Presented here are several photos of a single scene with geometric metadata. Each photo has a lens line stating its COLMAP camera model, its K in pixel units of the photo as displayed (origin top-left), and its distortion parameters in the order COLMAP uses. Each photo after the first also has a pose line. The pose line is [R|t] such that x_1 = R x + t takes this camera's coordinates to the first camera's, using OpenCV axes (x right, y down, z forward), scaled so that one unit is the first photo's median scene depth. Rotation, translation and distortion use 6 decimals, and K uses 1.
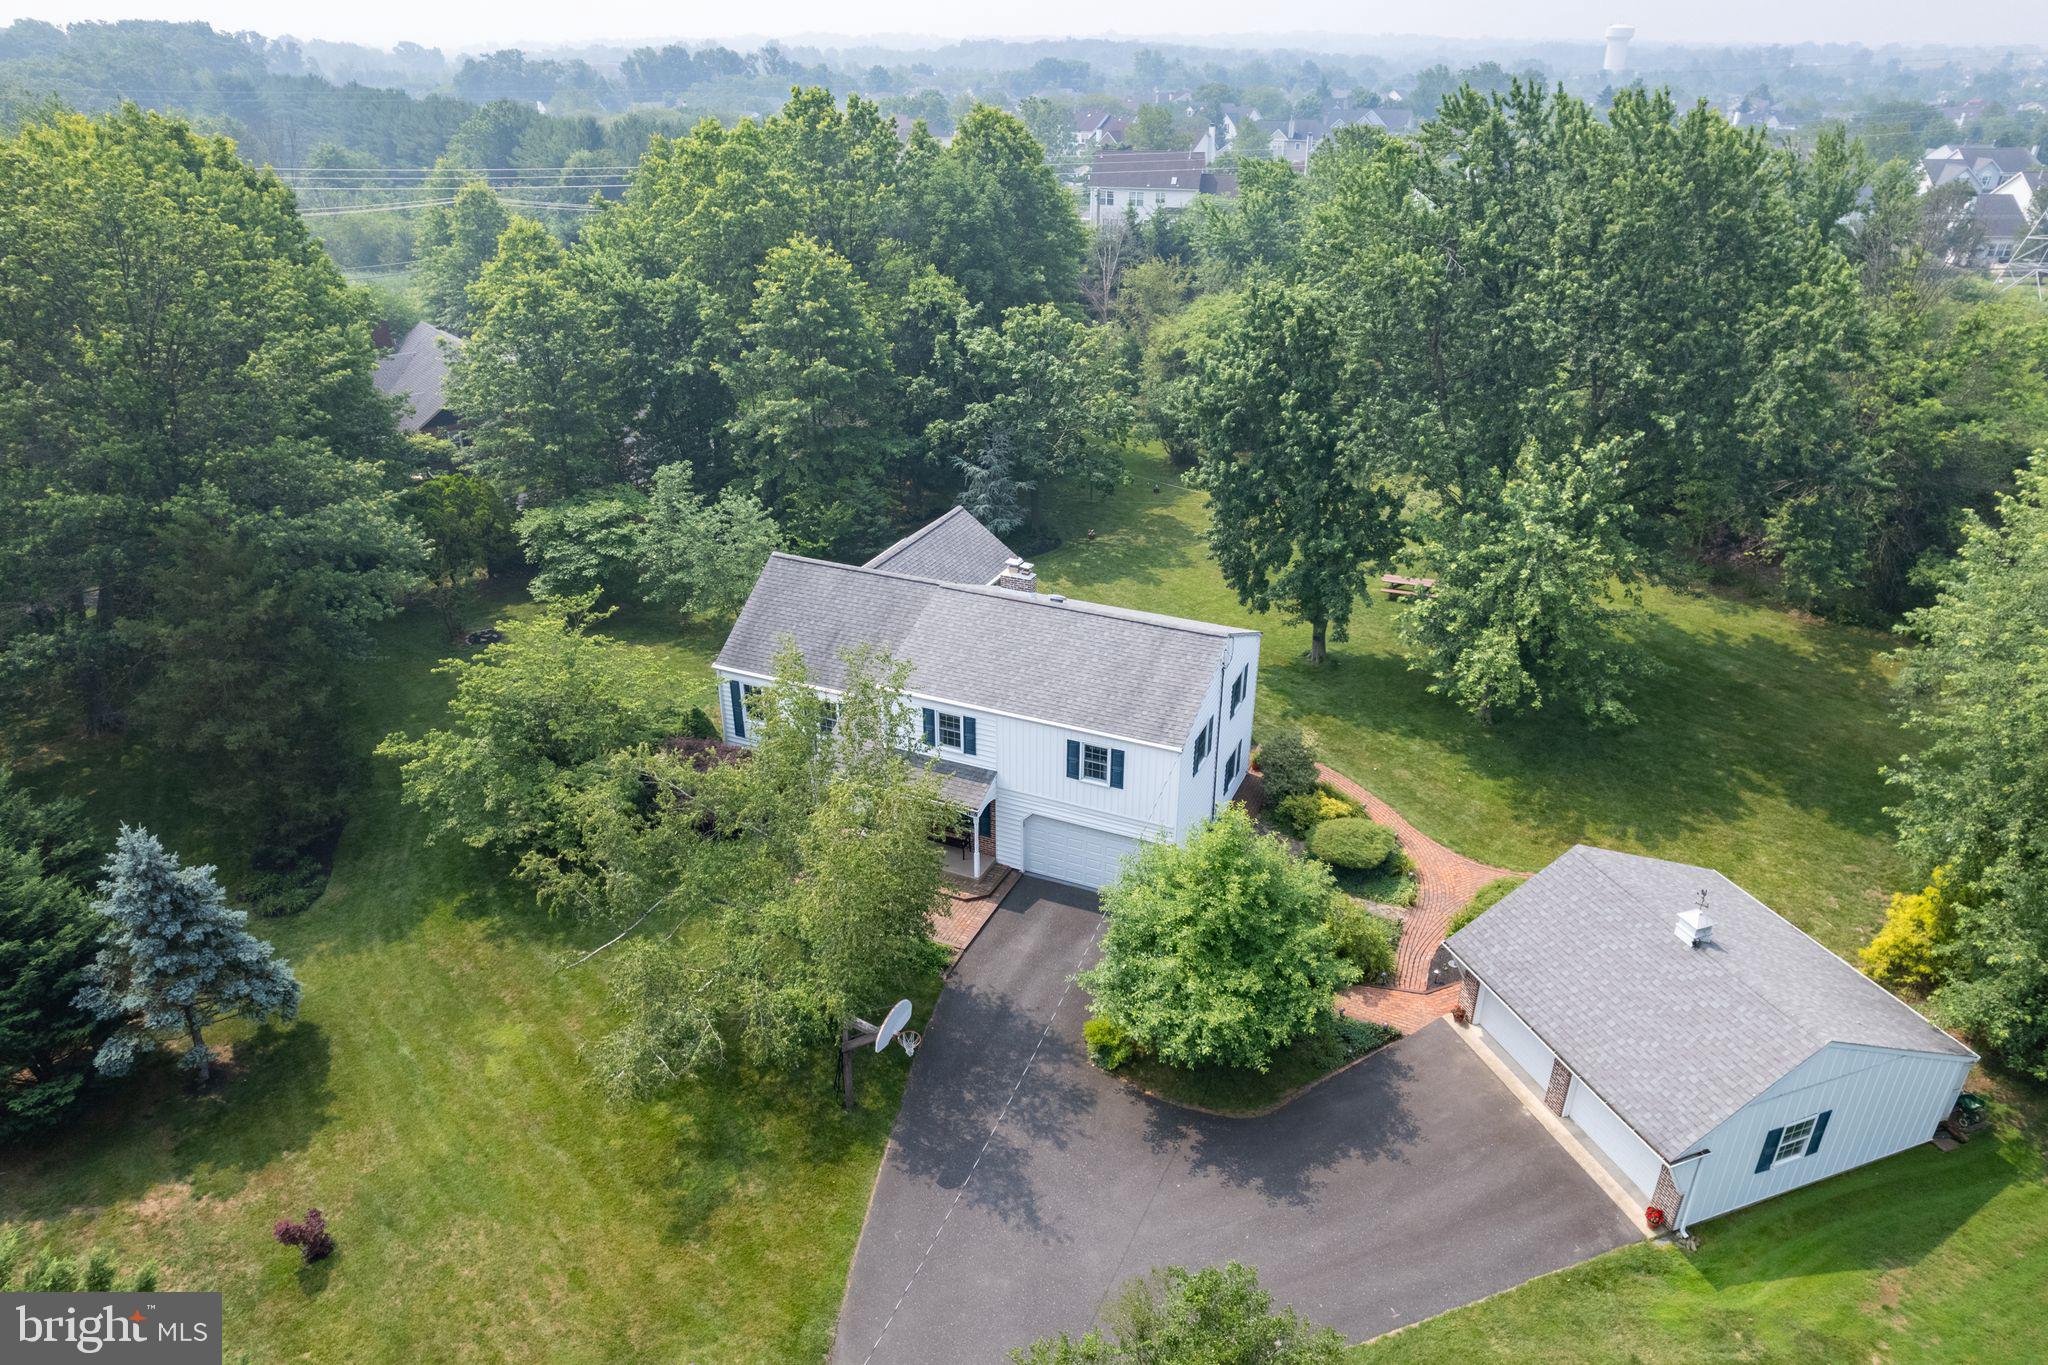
lens RADIAL K [[1327.6, 0, 1032.6], [0, 1327.6, 691.6], [0, 0, 1]] dist [-0.052285, 0.039603]
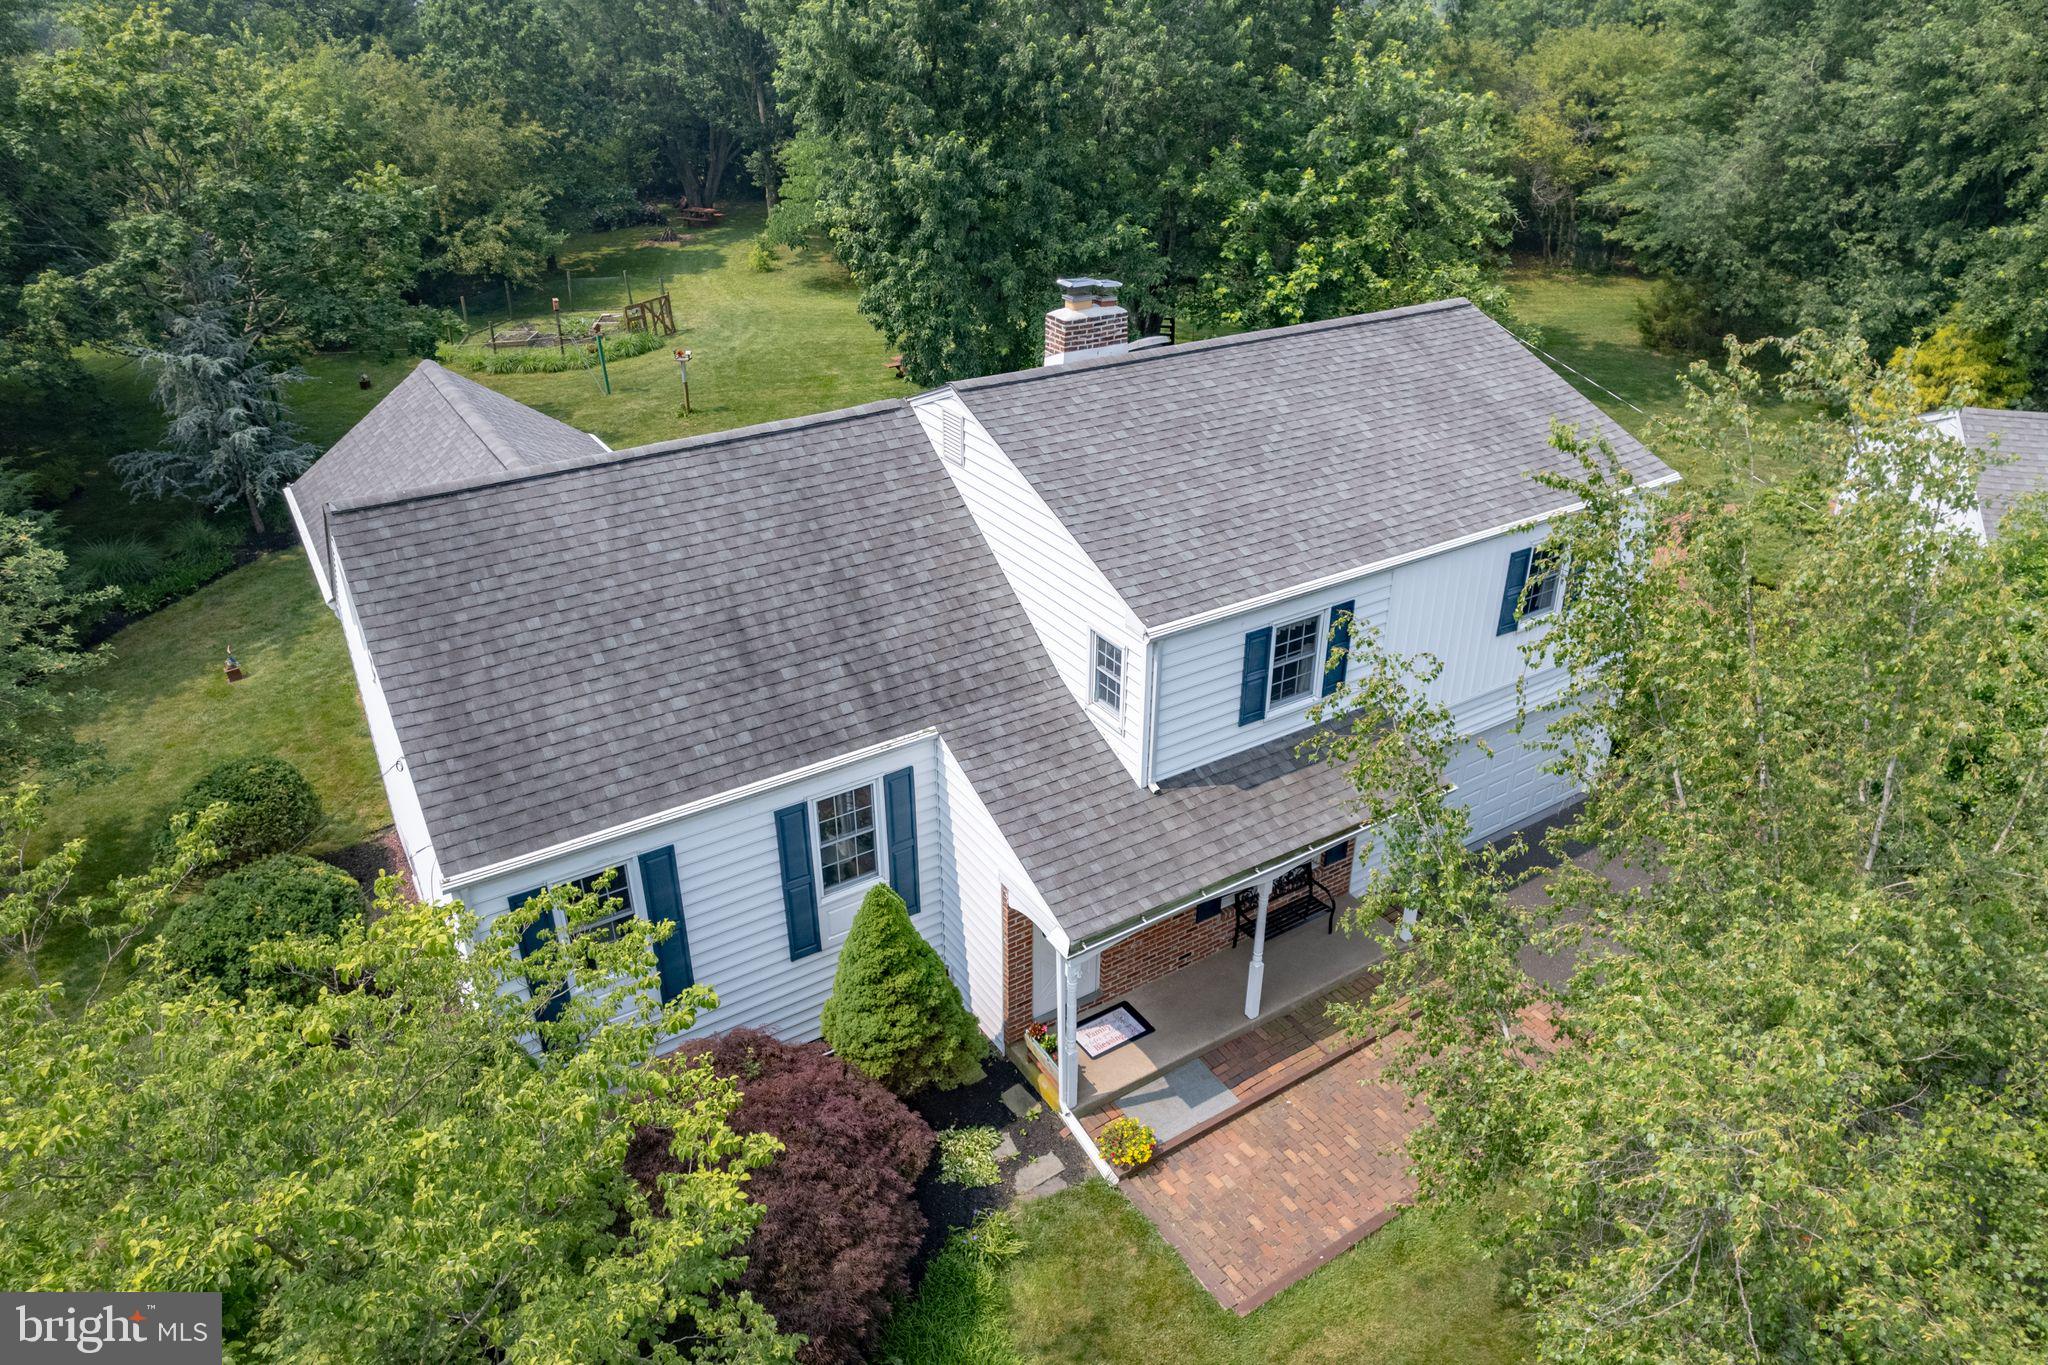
lens RADIAL K [[1327.6, 0, 1015.7], [0, 1327.6, 664.3], [0, 0, 1]] dist [-0.052285, 0.039603]
pose [[0.562465, -0.389782, 0.729179, -0.465780], [0.380259, 0.905054, 0.190477, -0.091009], [-0.734191, 0.170140, 0.657280, 0.910858]]
